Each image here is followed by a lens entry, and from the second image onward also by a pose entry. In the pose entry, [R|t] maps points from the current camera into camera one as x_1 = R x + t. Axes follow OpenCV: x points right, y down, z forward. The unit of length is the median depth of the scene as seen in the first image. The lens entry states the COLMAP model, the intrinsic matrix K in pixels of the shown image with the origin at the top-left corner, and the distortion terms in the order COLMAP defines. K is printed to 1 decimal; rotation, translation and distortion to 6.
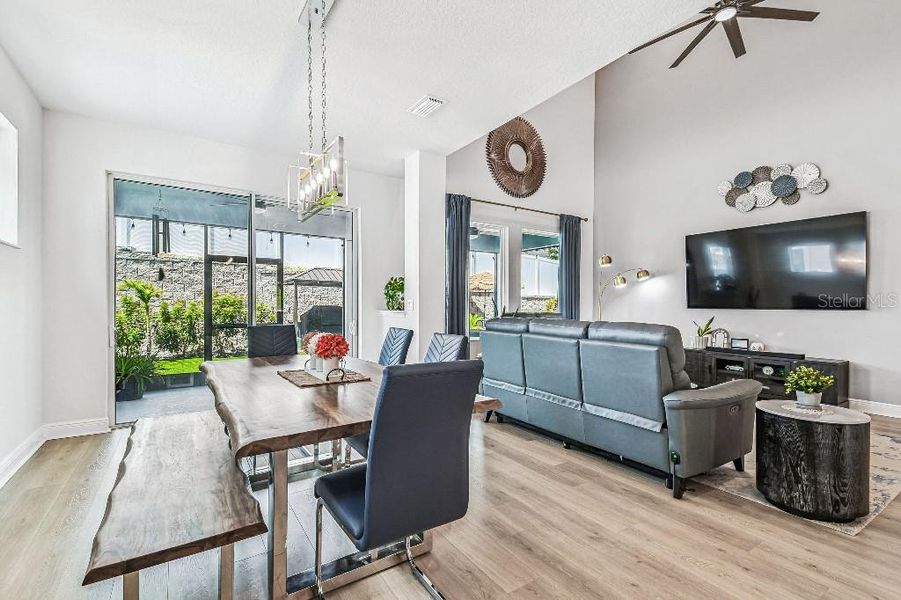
lens RADIAL K [[407.7, 0, 456.2], [0, 407.7, 303.3], [0, 0, 1]] dist [0.021240, -0.007994]
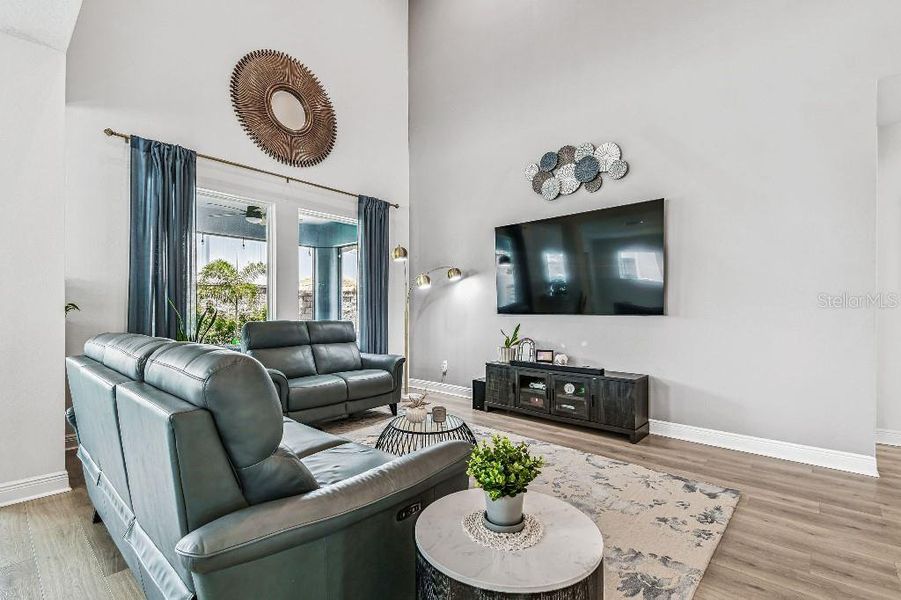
lens RADIAL K [[407.7, 0, 453.3], [0, 407.7, 307.3], [0, 0, 1]] dist [0.021240, -0.007994]
pose [[0.966684, 0.004416, 0.255934, 0.276272], [-0.002423, 0.999964, -0.008101, 0.005667], [-0.255961, 0.007211, 0.966660, 0.227549]]
